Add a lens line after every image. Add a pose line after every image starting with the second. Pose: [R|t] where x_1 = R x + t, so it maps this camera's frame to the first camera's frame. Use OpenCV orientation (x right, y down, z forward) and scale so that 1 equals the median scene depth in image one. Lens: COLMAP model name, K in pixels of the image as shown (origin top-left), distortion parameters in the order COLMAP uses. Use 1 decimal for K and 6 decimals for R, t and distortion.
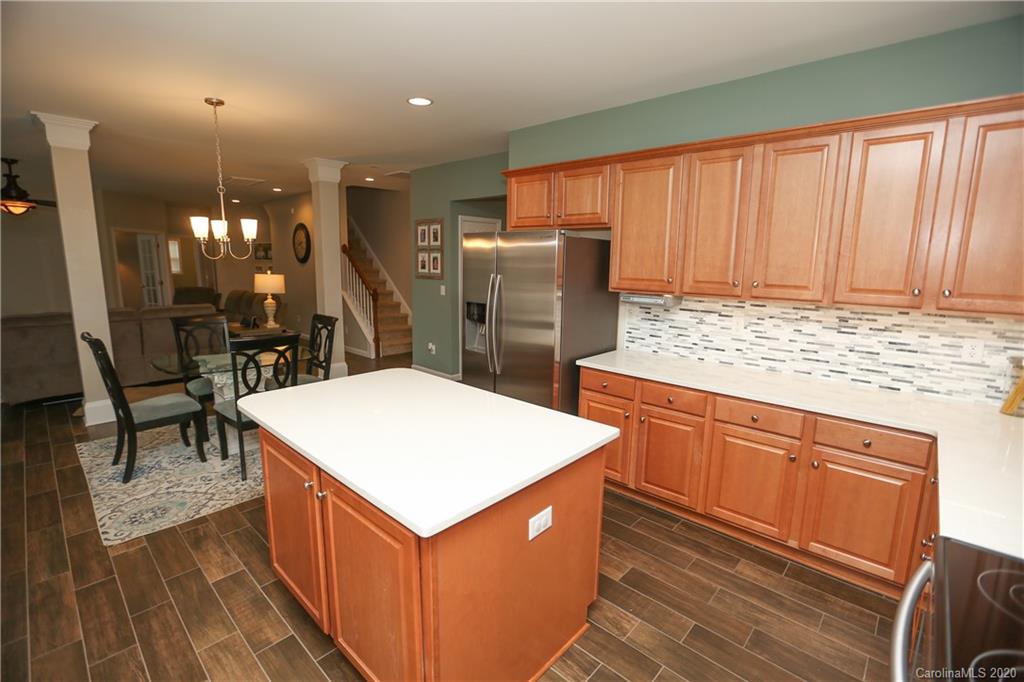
lens RADIAL K [[474.1, 0, 523.2], [0, 474.1, 339.2], [0, 0, 1]] dist [-0.035878, 0.007150]
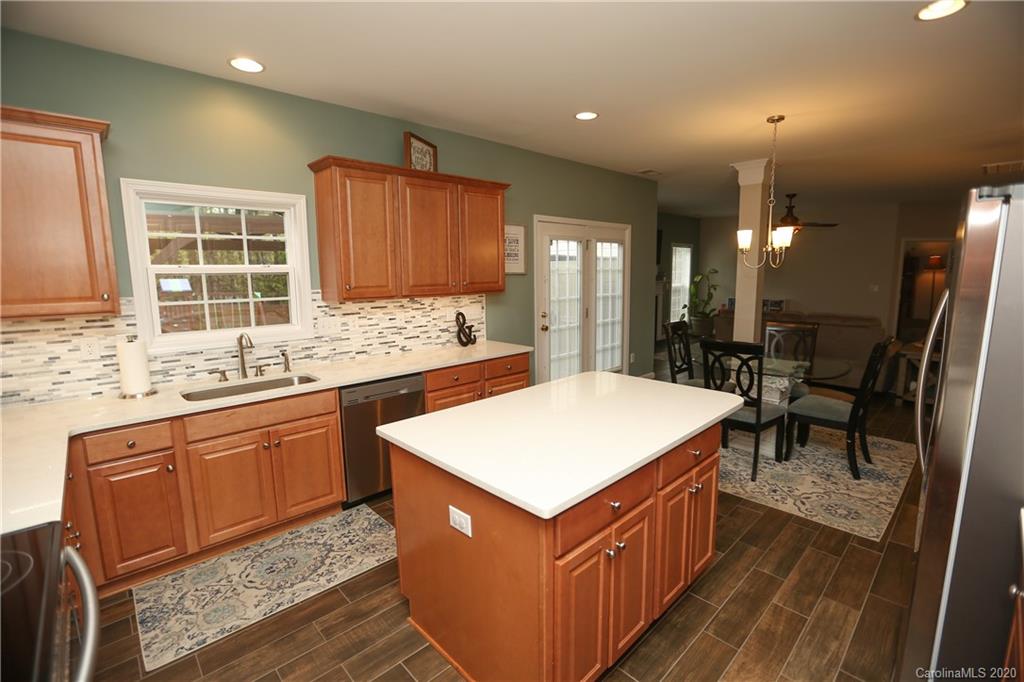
lens RADIAL K [[474.1, 0, 515.3], [0, 474.1, 338.7], [0, 0, 1]] dist [-0.035878, 0.007150]
pose [[-0.087775, 0.126422, -0.988086, 0.529671], [-0.149396, 0.979025, 0.138534, -0.085590], [0.984874, 0.159776, -0.067047, 0.601356]]
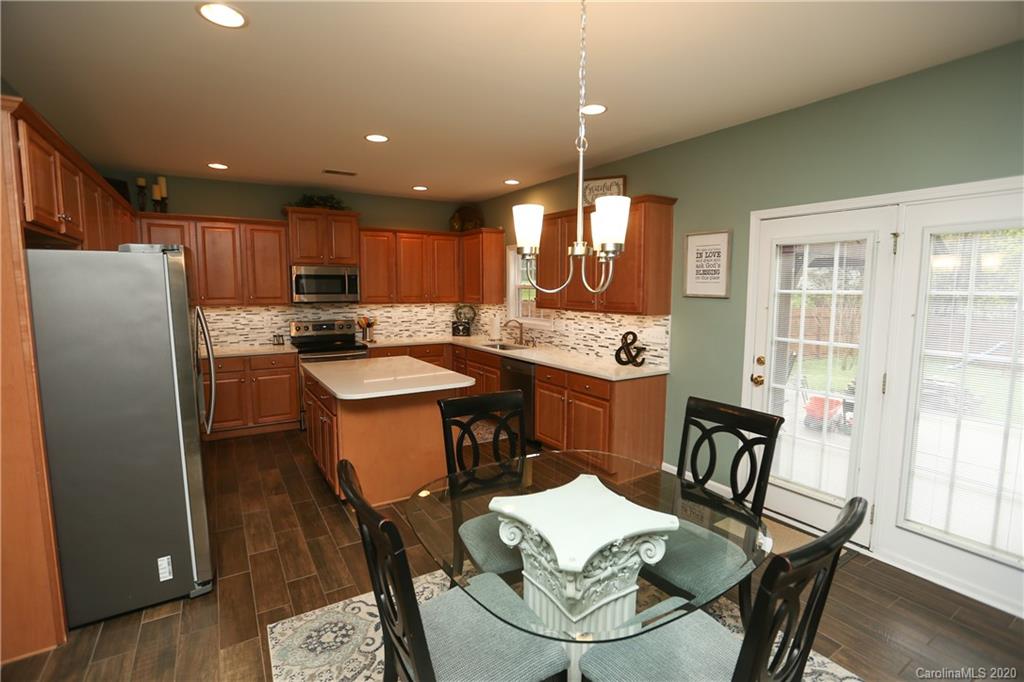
lens RADIAL K [[474.1, 0, 511.1], [0, 474.1, 338.3], [0, 0, 1]] dist [-0.035878, 0.007150]
pose [[-0.955108, -0.053341, 0.291415, -0.827514], [0.026022, 0.964751, 0.261875, -0.287800], [-0.295111, 0.257702, -0.920054, 1.664662]]
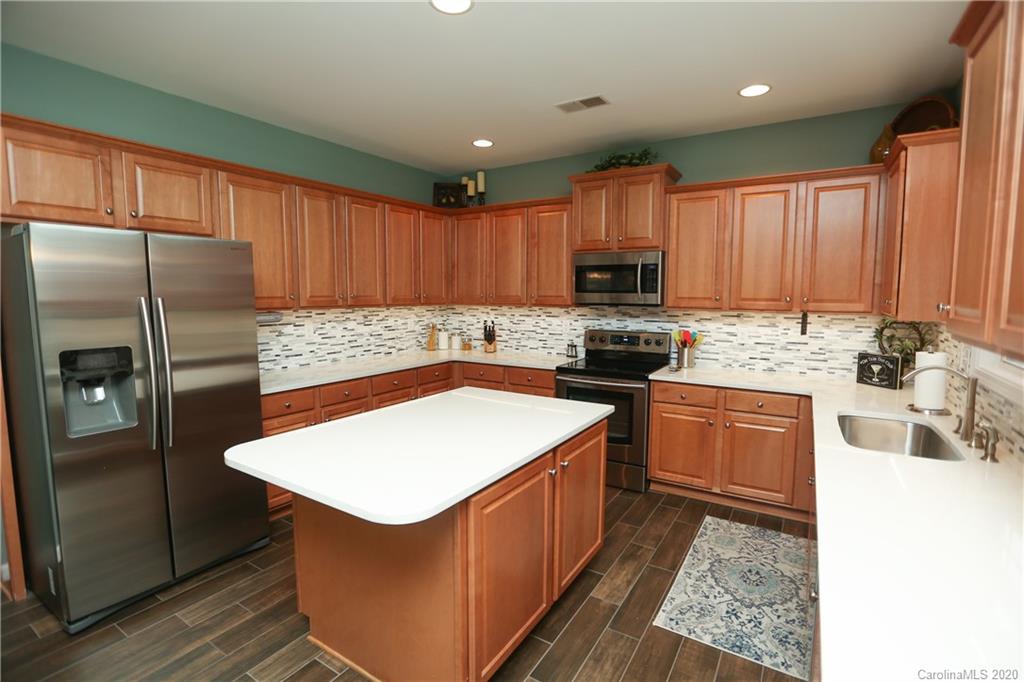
lens RADIAL K [[474.1, 0, 515.1], [0, 474.1, 337.1], [0, 0, 1]] dist [-0.035878, 0.007150]
pose [[-0.157569, -0.115114, 0.980775, -0.821820], [0.153964, 0.978173, 0.139544, -0.103229], [-0.975432, 0.172992, -0.136407, 0.643885]]
